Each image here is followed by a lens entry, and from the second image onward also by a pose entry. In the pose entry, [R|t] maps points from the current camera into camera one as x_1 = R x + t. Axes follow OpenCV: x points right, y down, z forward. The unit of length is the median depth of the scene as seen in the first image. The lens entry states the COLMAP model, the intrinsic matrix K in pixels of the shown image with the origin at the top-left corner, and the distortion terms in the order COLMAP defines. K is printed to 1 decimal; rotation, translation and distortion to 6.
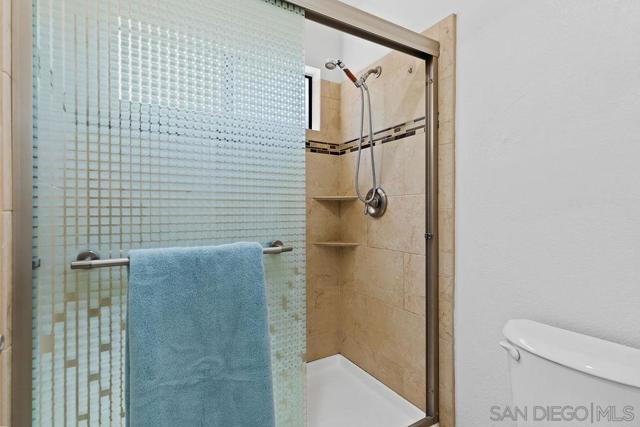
lens RADIAL K [[302.9, 0, 321.4], [0, 302.9, 210.2], [0, 0, 1]] dist [-0.003191, 0.001691]
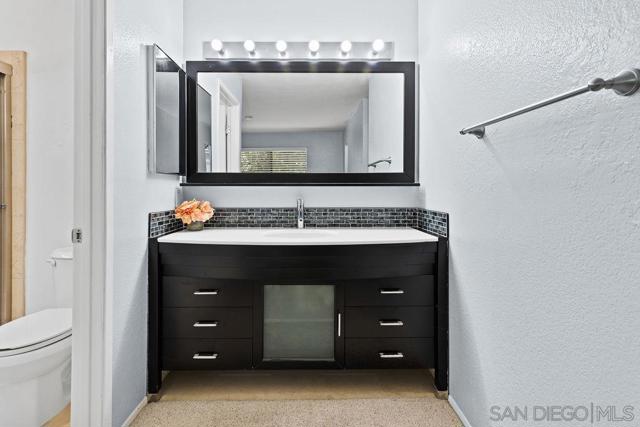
lens RADIAL K [[302.9, 0, 310.6], [0, 302.9, 188.4], [0, 0, 1]] dist [-0.003191, 0.001691]
pose [[0.504512, 0.001504, 0.863403, -0.116714], [0.003171, 0.999989, -0.003595, 0.016420], [-0.863399, 0.004551, 0.504502, -0.880430]]
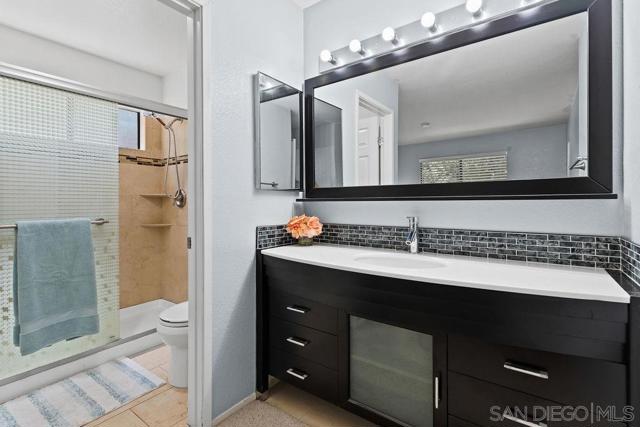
lens RADIAL K [[302.9, 0, 317.7], [0, 302.9, 199.4], [0, 0, 1]] dist [-0.003191, 0.001691]
pose [[0.922667, -0.001944, 0.385592, 0.298871], [0.007133, 0.999902, -0.012027, 0.007595], [-0.385531, 0.013847, 0.922591, -1.034806]]
